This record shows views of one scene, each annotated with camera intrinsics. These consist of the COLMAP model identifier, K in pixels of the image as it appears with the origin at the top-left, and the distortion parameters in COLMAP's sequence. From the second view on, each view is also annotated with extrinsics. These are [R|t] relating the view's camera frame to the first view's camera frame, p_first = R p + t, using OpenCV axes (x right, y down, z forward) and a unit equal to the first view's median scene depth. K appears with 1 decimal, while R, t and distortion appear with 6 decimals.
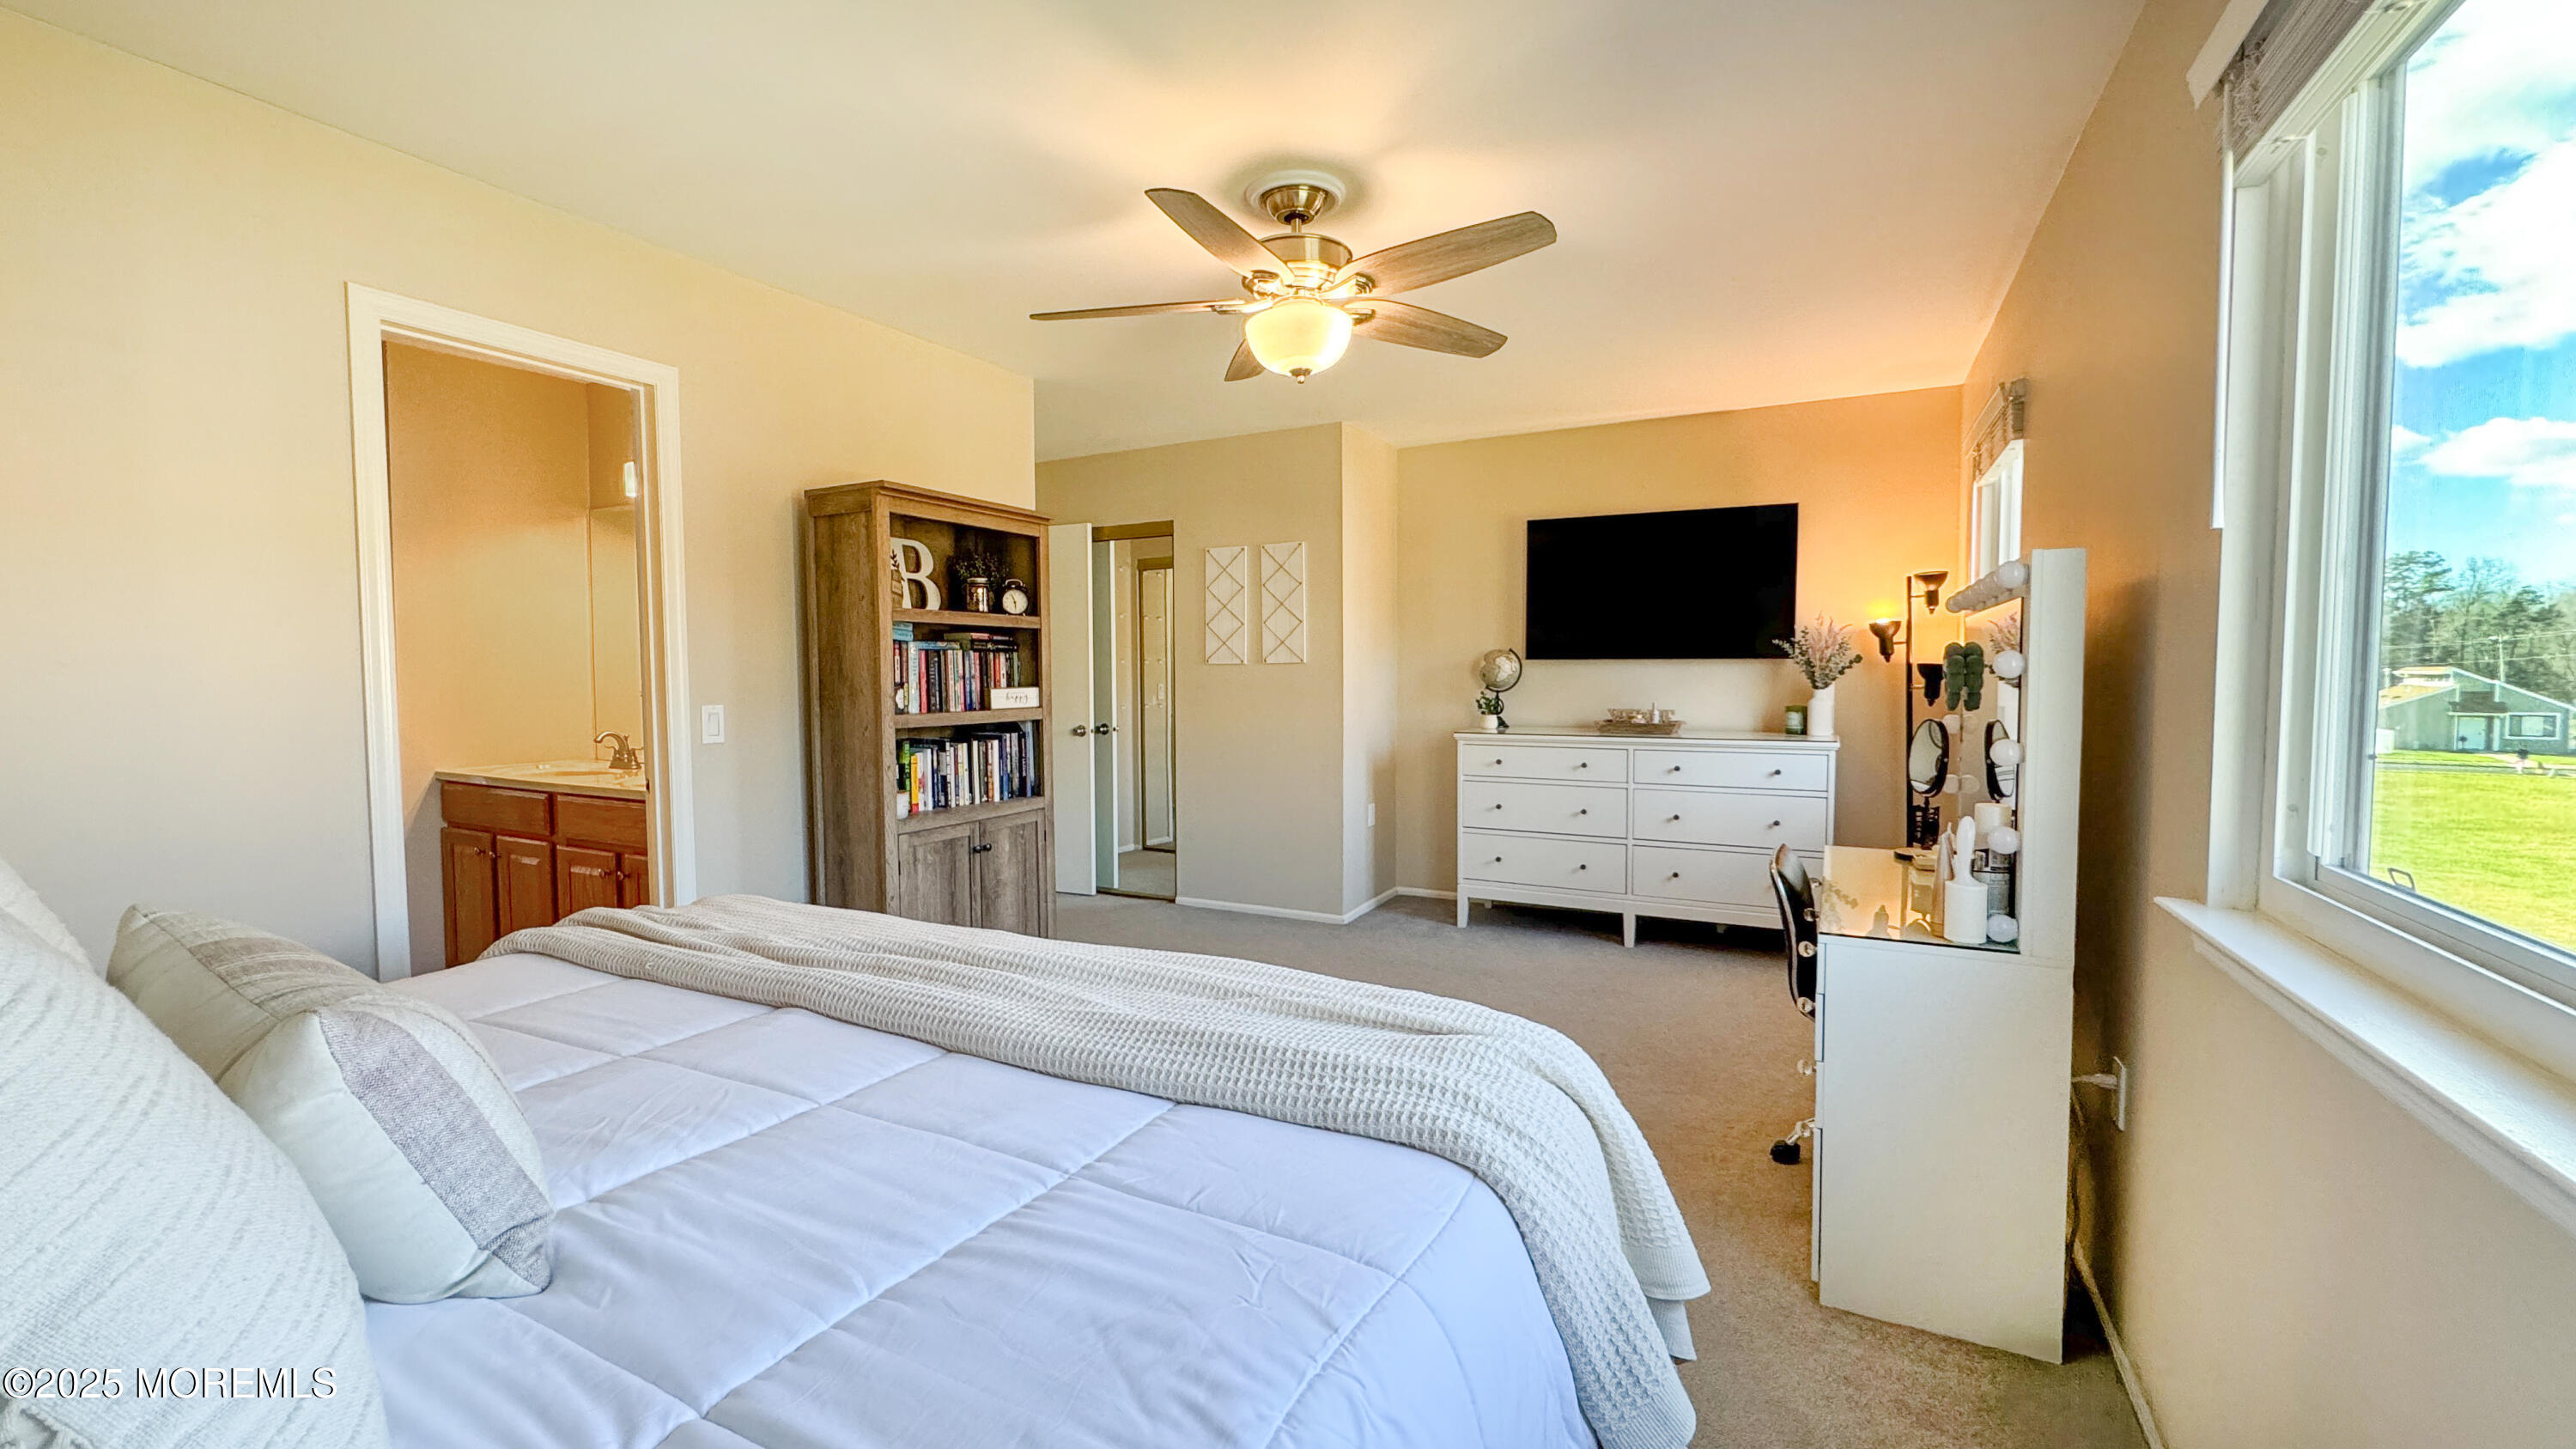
lens RADIAL K [[1026.1, 0, 1289.1], [0, 1026.1, 719.2], [0, 0, 1]] dist [-0.005195, -0.000313]
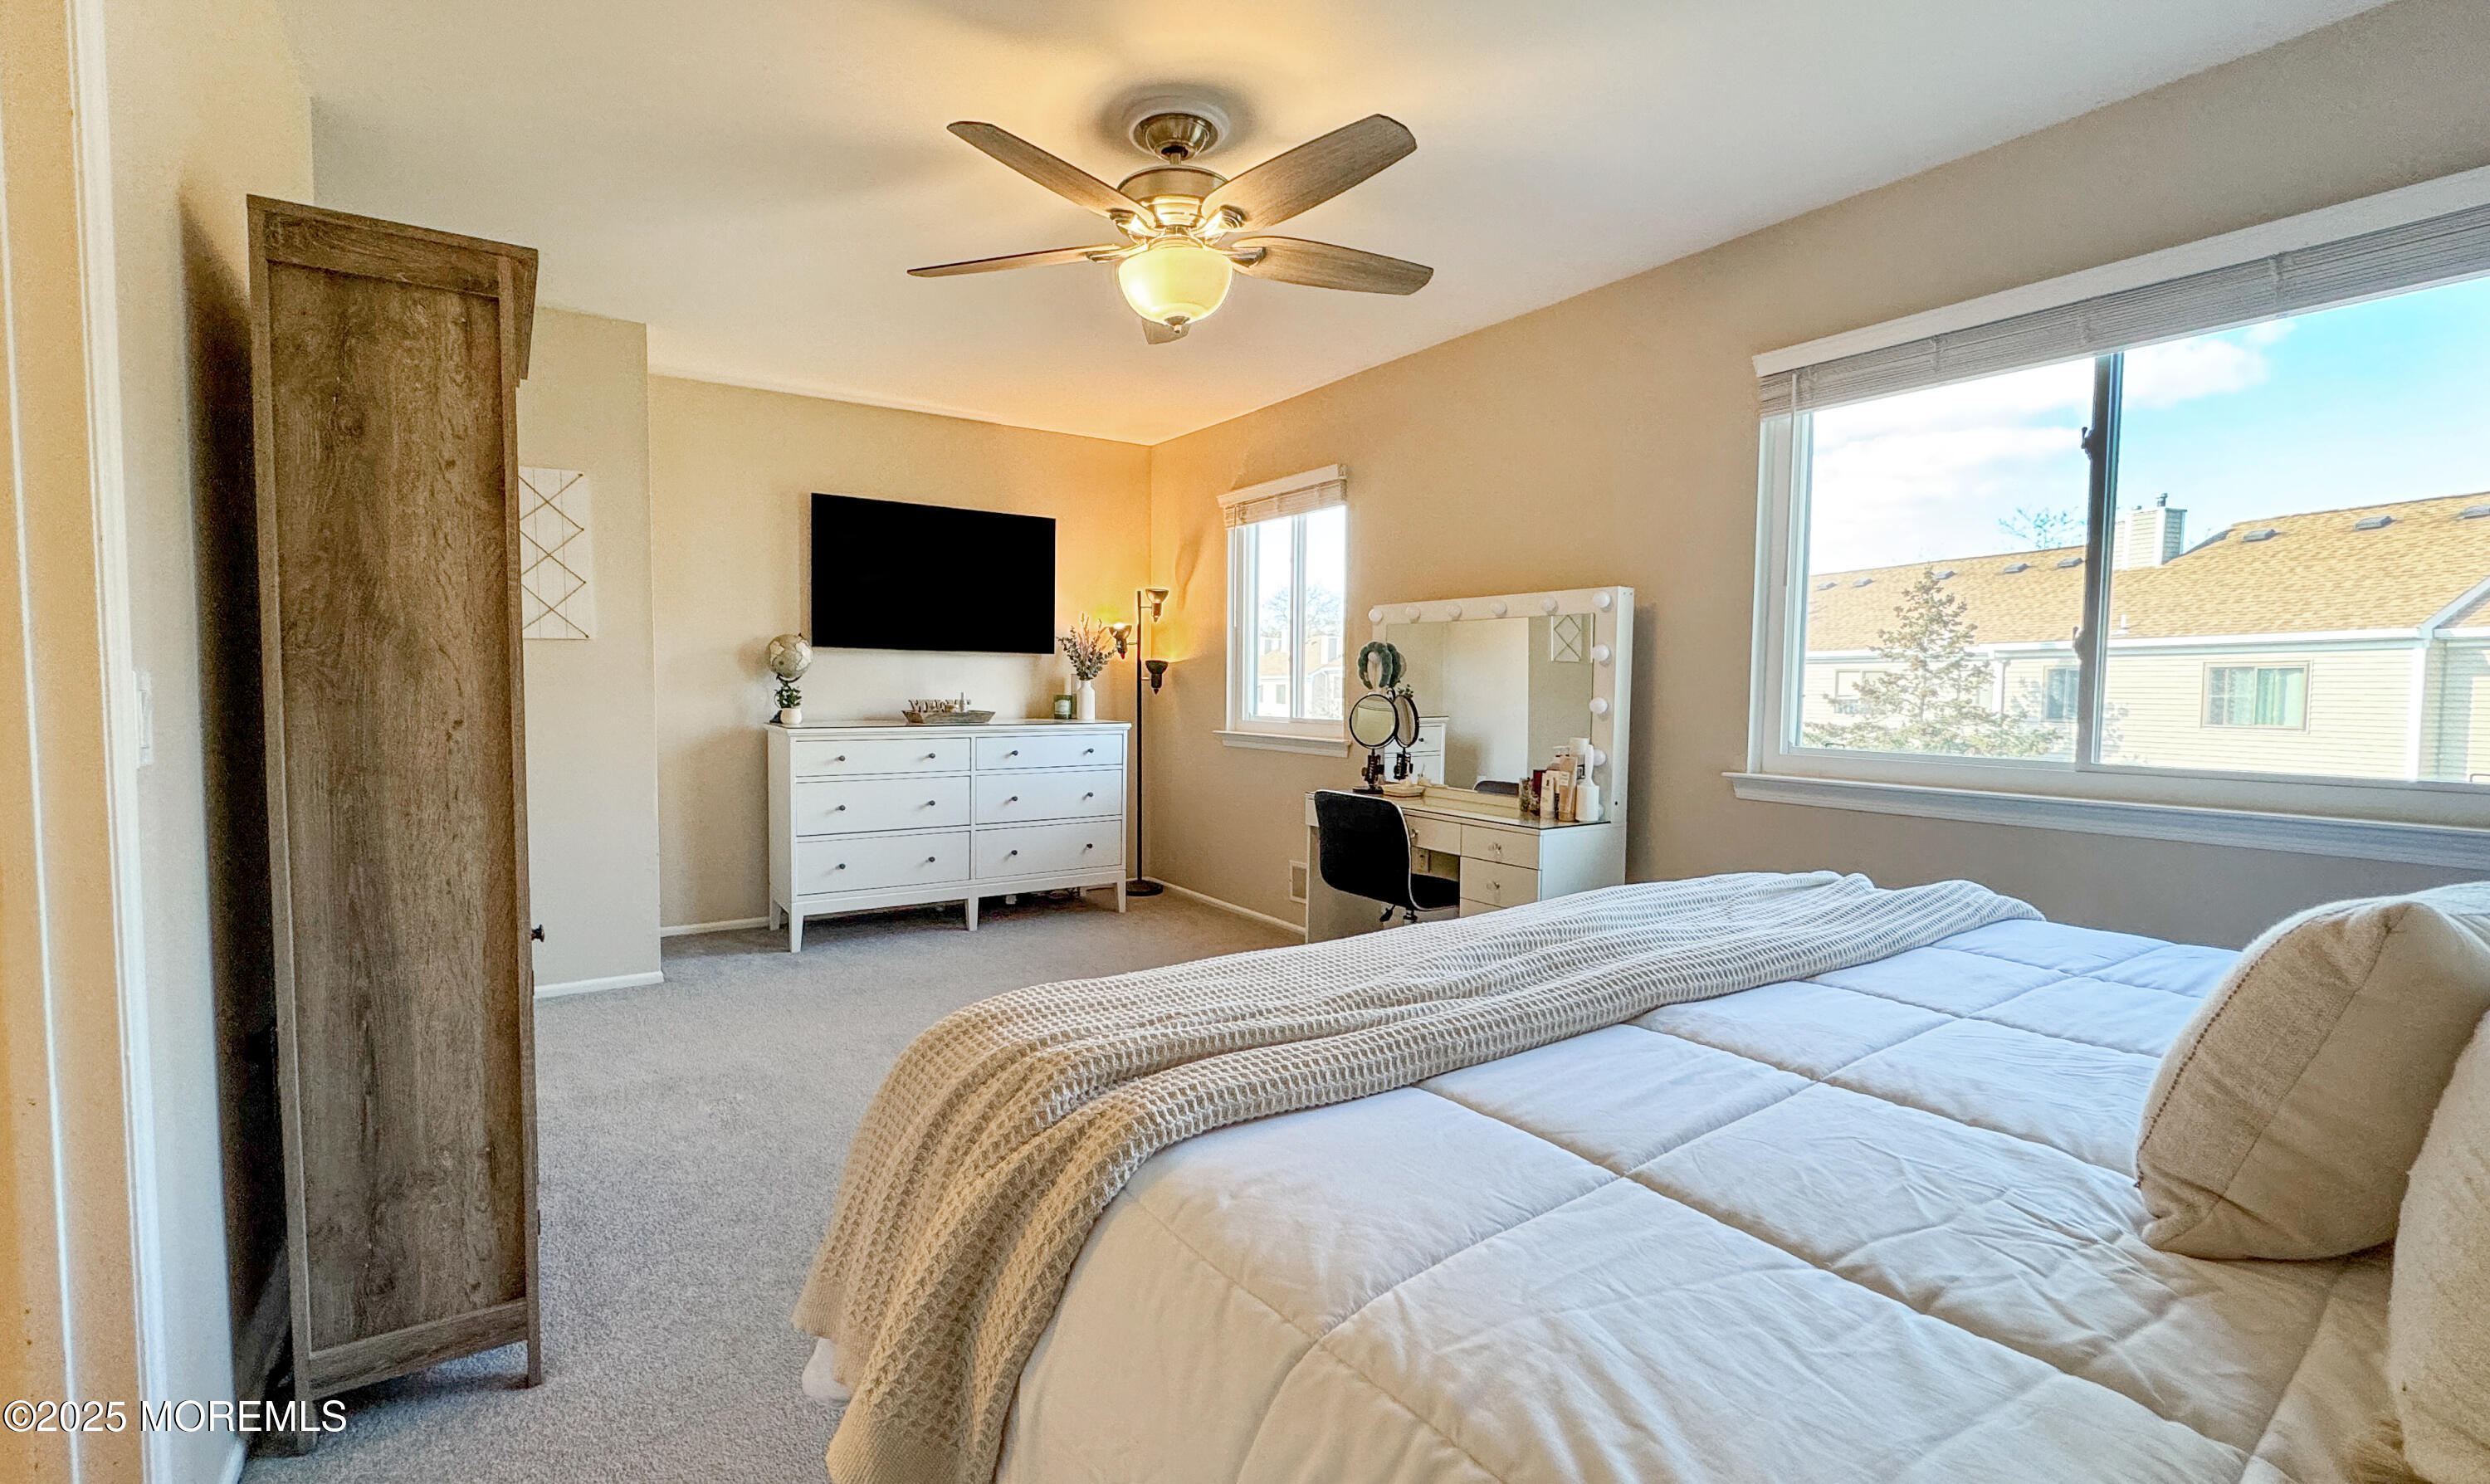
lens RADIAL K [[1009.8, 0, 1243.5], [0, 1009.8, 733.6], [0, 0, 1]] dist [0.002504, 0.000152]
pose [[0.512565, -0.036803, 0.857859, -0.395717], [0.028163, 0.999264, 0.026043, 0.007207], [-0.858186, 0.010811, 0.513224, 0.251395]]
